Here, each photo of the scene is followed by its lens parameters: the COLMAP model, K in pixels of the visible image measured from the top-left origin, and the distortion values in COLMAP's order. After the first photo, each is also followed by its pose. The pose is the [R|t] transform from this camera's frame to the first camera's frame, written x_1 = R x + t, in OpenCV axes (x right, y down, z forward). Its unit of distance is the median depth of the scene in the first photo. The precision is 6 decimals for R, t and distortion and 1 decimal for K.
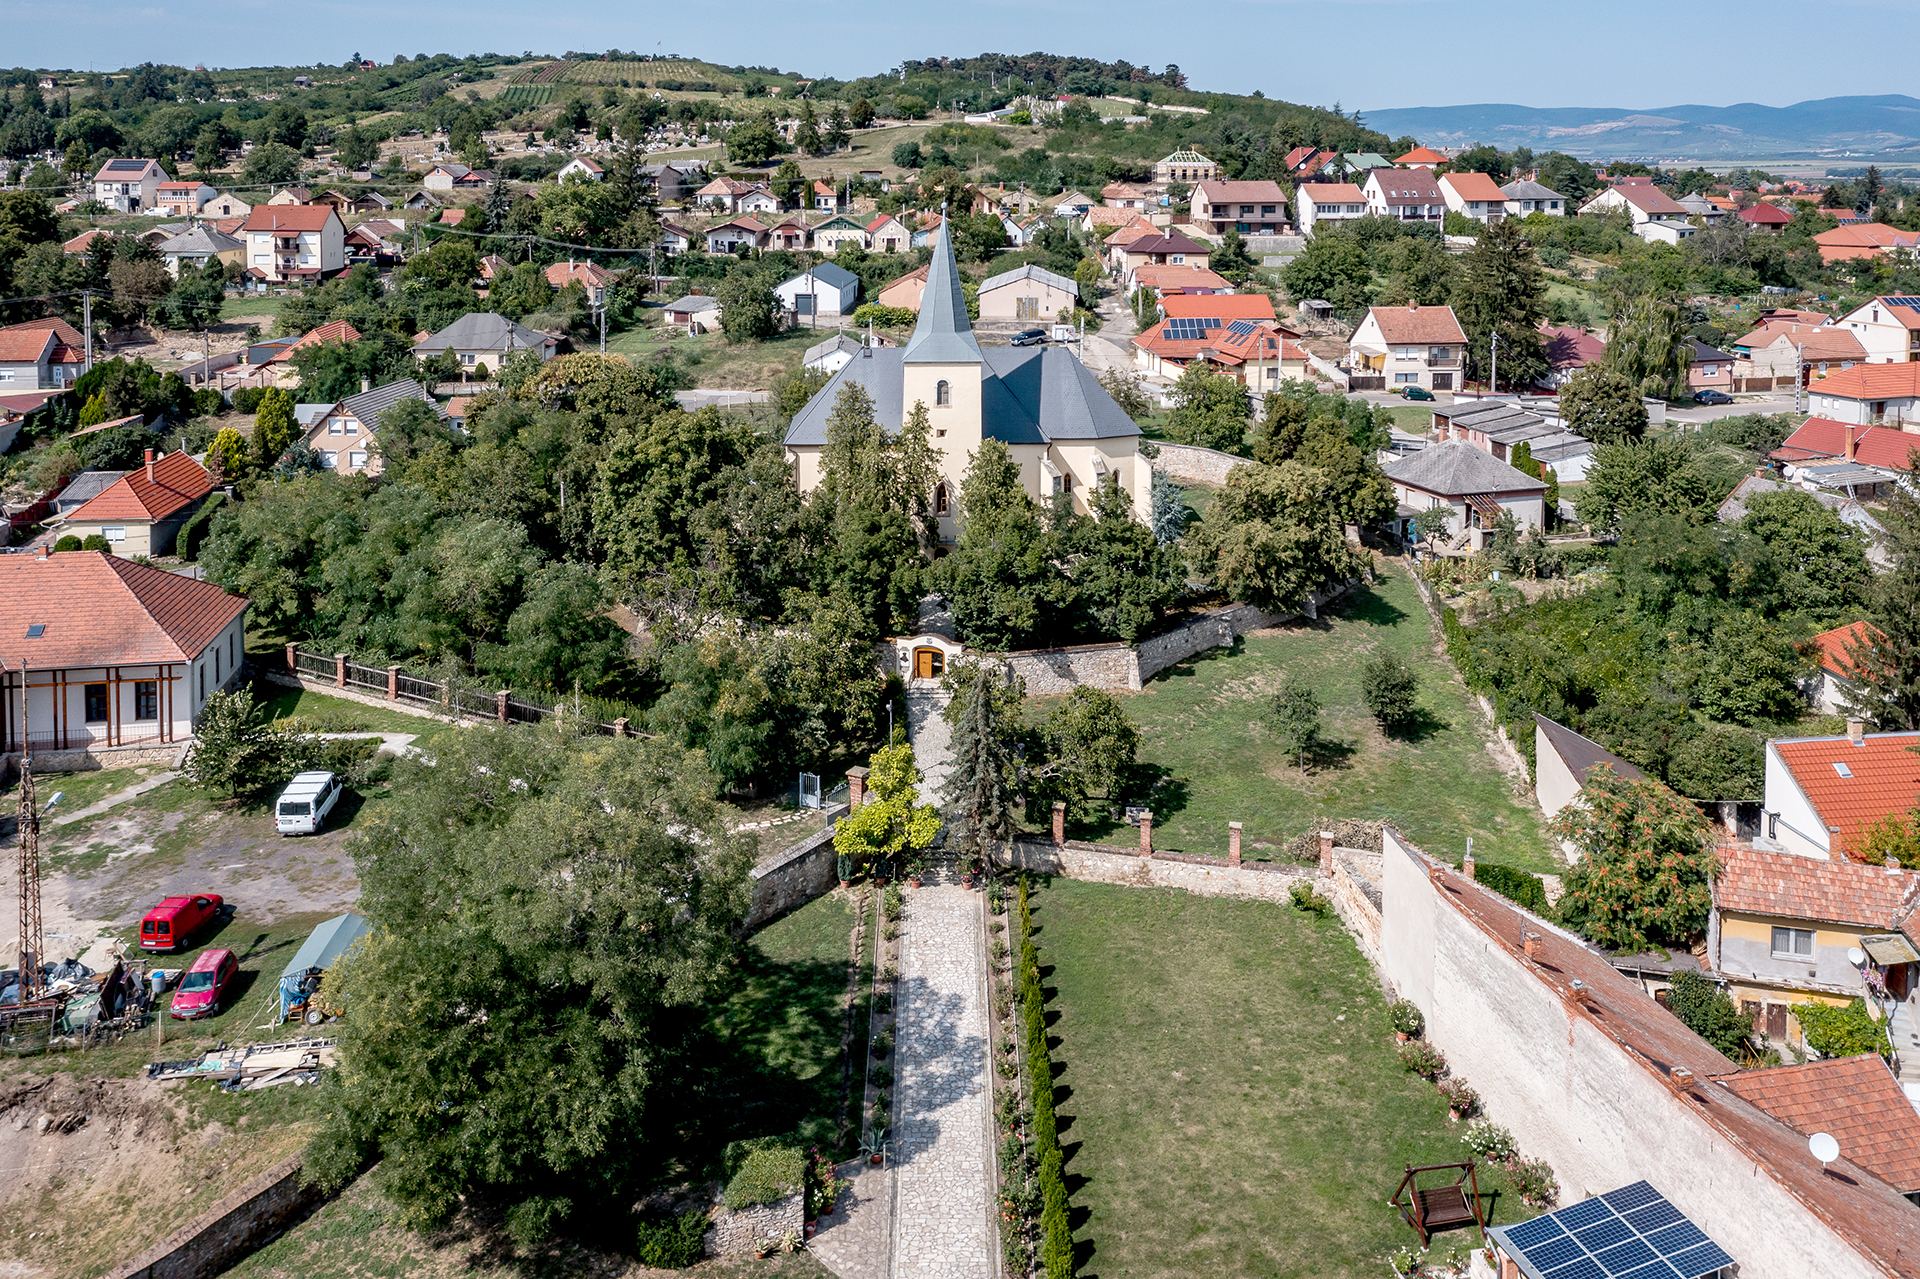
lens RADIAL K [[1546.4, 0, 963.9], [0, 1546.4, 644.4], [0, 0, 1]] dist [0.002462, 0.030251]
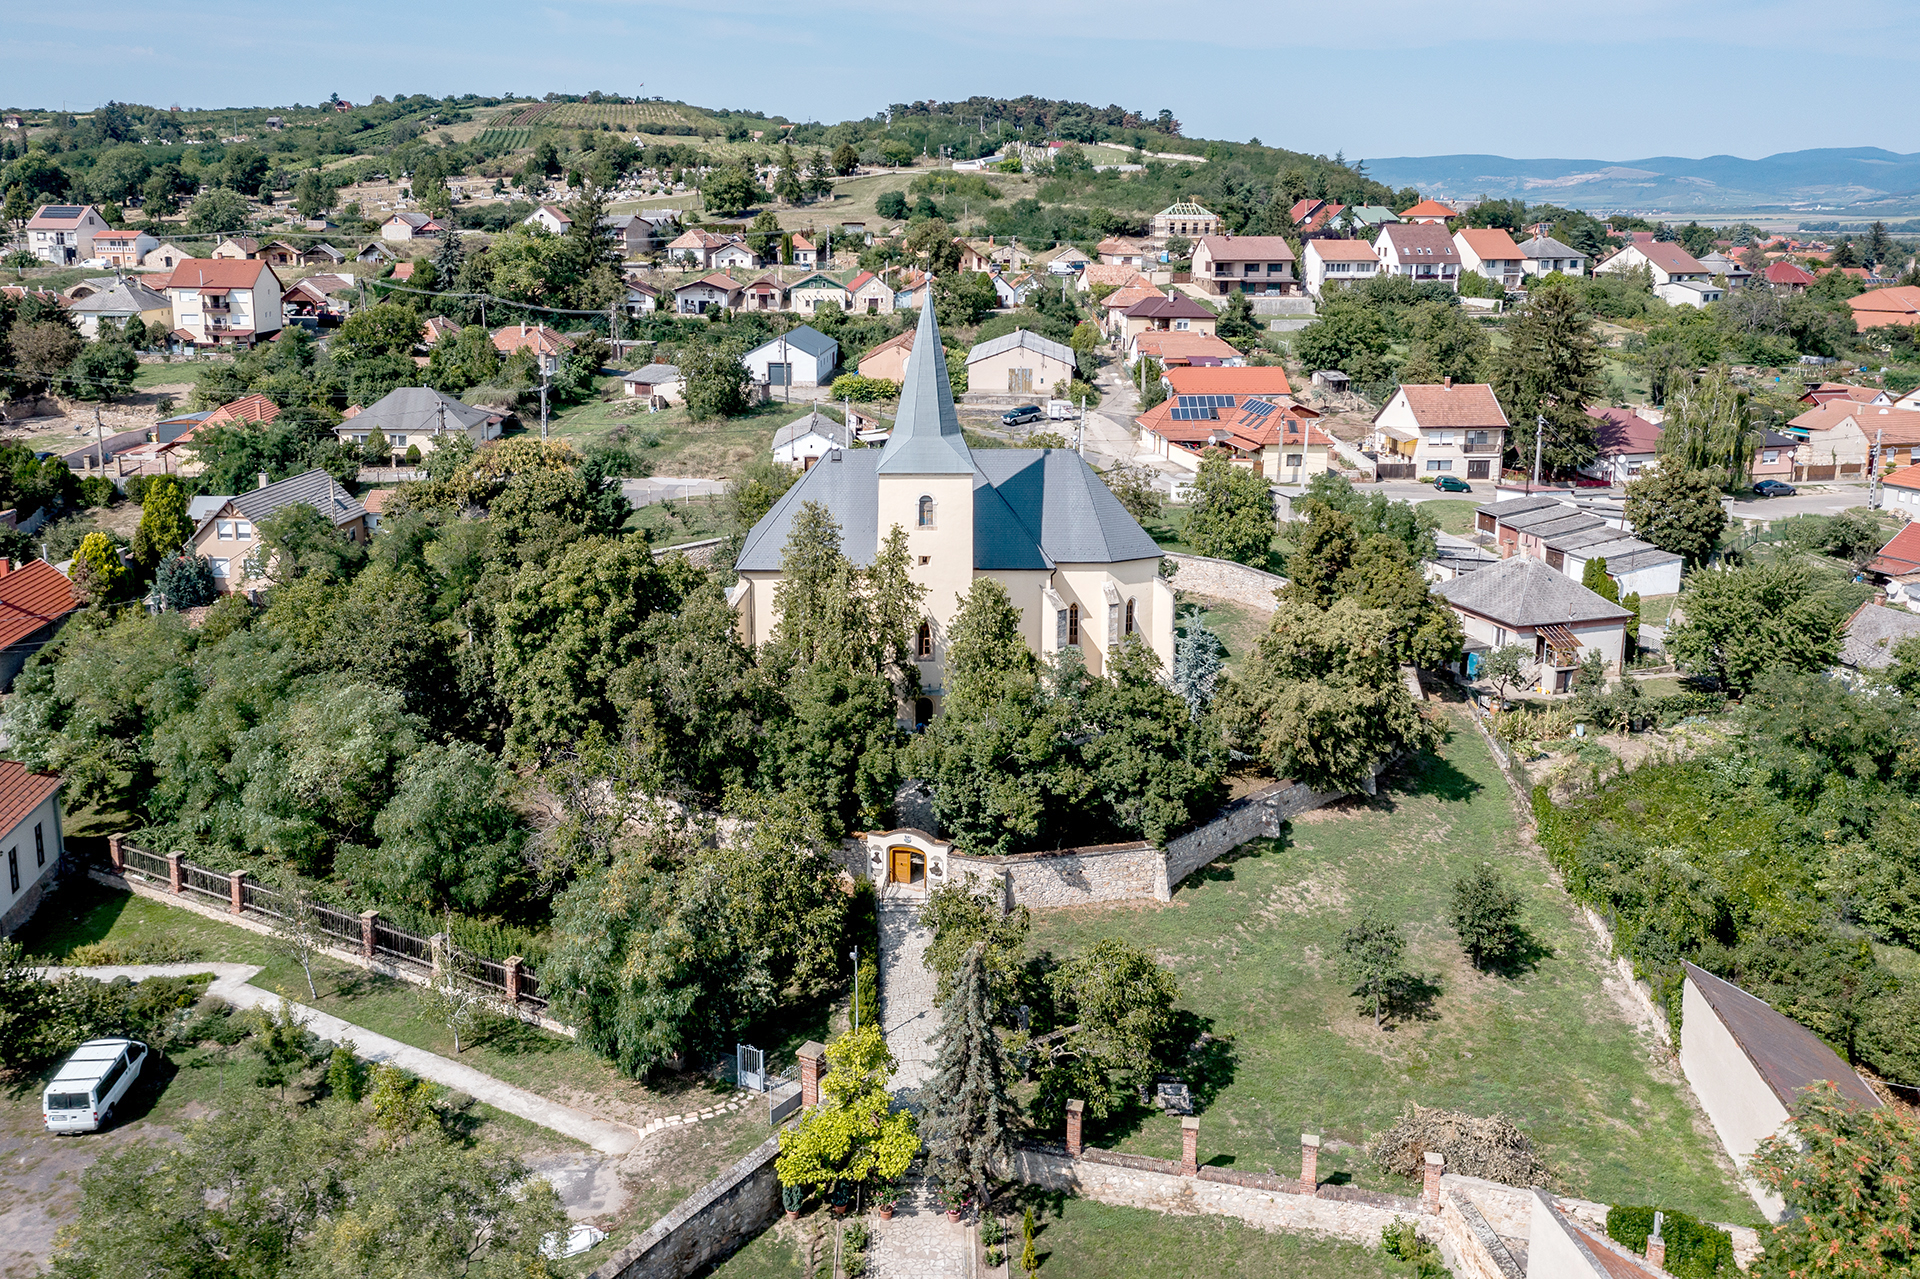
lens RADIAL K [[1042.5, 0, 952.6], [0, 1042.5, 637.3], [0, 0, 1]] dist [0.004894, 0.003848]
pose [[0.999981, 0.003924, 0.004690, -0.001574], [-0.004354, 0.995430, 0.095400, -0.142017], [-0.004295, -0.095418, 0.995428, 0.421255]]
